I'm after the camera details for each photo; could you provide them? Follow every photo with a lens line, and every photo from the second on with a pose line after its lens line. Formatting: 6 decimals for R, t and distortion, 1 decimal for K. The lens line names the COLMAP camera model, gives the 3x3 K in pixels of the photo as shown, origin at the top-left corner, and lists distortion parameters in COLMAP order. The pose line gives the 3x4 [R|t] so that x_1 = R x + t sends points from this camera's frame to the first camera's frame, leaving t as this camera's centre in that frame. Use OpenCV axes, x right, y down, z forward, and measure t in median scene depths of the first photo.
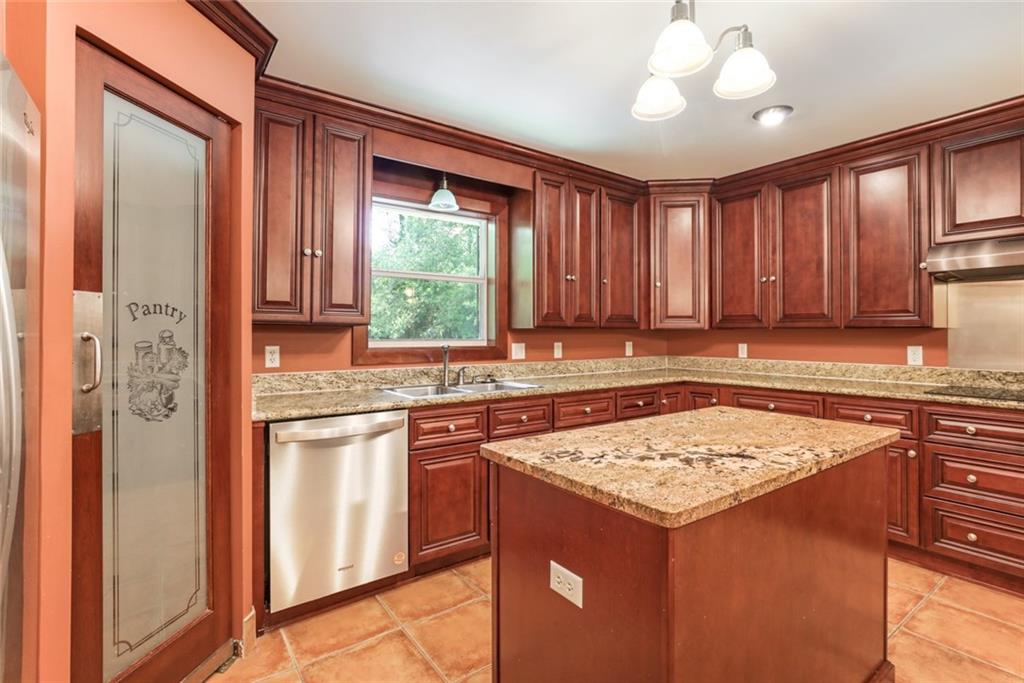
lens RADIAL K [[481.2, 0, 519.5], [0, 481.2, 332.8], [0, 0, 1]] dist [-0.021695, 0.008113]
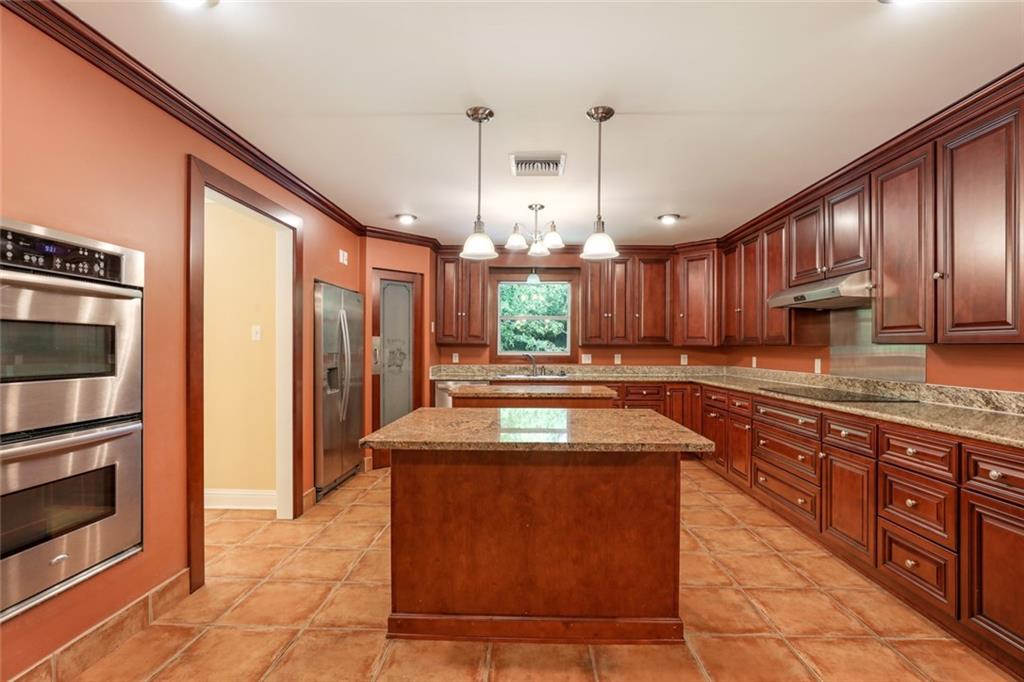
lens RADIAL K [[481.2, 0, 525.0], [0, 481.2, 349.1], [0, 0, 1]] dist [-0.021695, 0.008113]
pose [[0.798082, 0.004190, -0.602534, 0.899007], [-0.002848, 0.999991, 0.003182, -0.001085], [0.602542, -0.000823, 0.798087, -0.511418]]
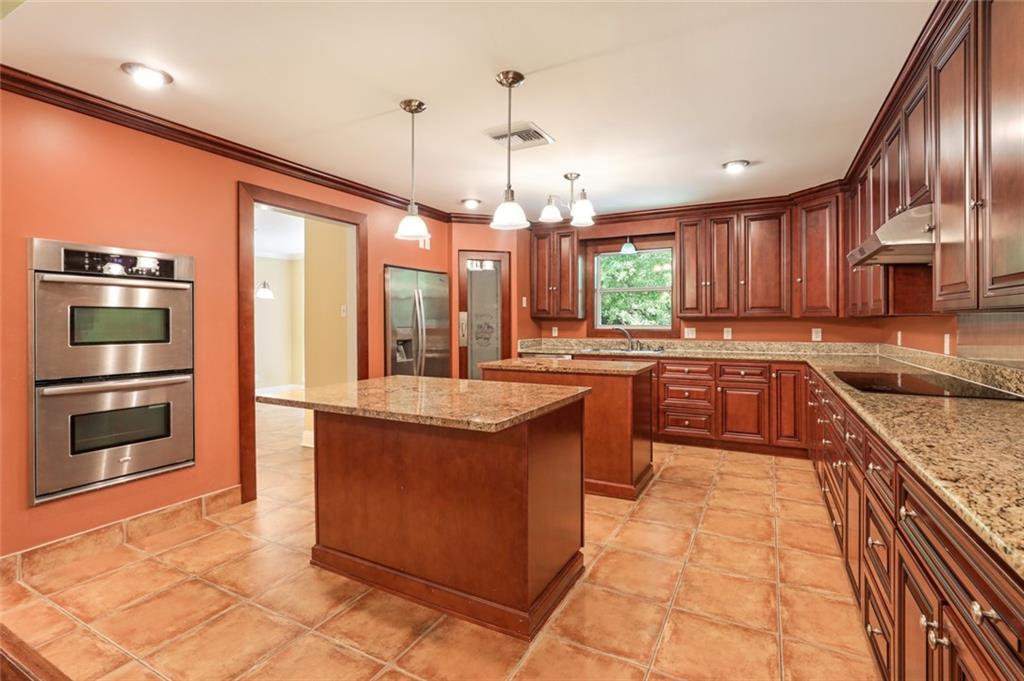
lens RADIAL K [[481.2, 0, 517.3], [0, 481.2, 324.9], [0, 0, 1]] dist [-0.021695, 0.008113]
pose [[0.435164, 0.003799, -0.900343, 1.195323], [0.004178, 0.999972, 0.006239, 0.000780], [0.900342, -0.006477, 0.435136, -0.156704]]
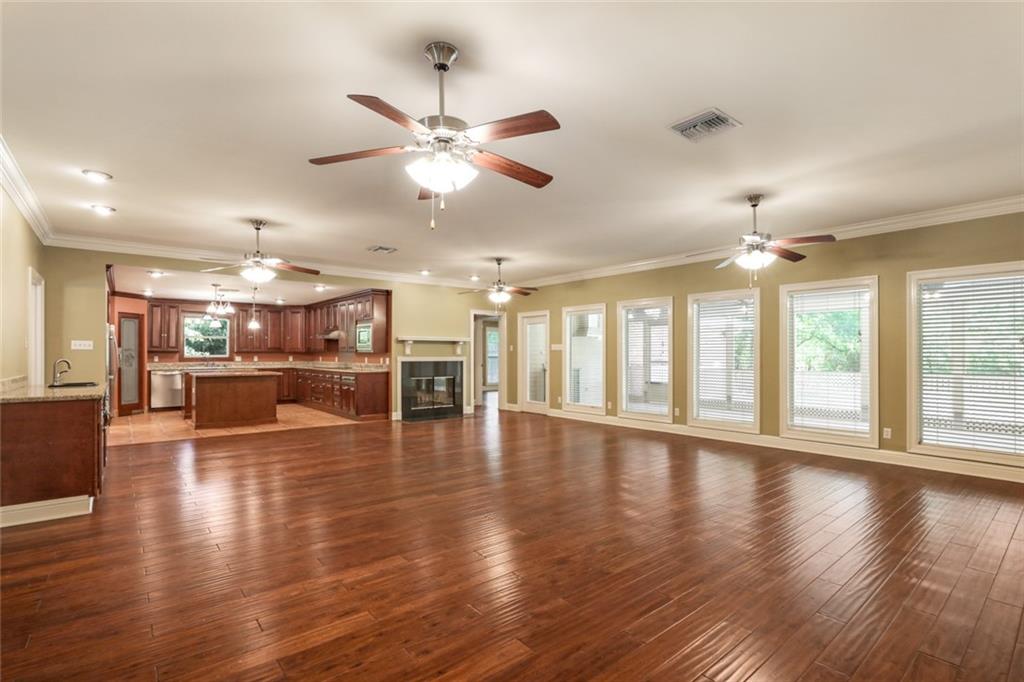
lens RADIAL K [[481.2, 0, 510.8], [0, 481.2, 349.0], [0, 0, 1]] dist [-0.021695, 0.008113]
pose [[0.998600, -0.001550, 0.052883, 1.809951], [0.001979, 0.999966, -0.008058, 0.002118], [-0.052869, 0.008152, 0.998568, -2.548951]]
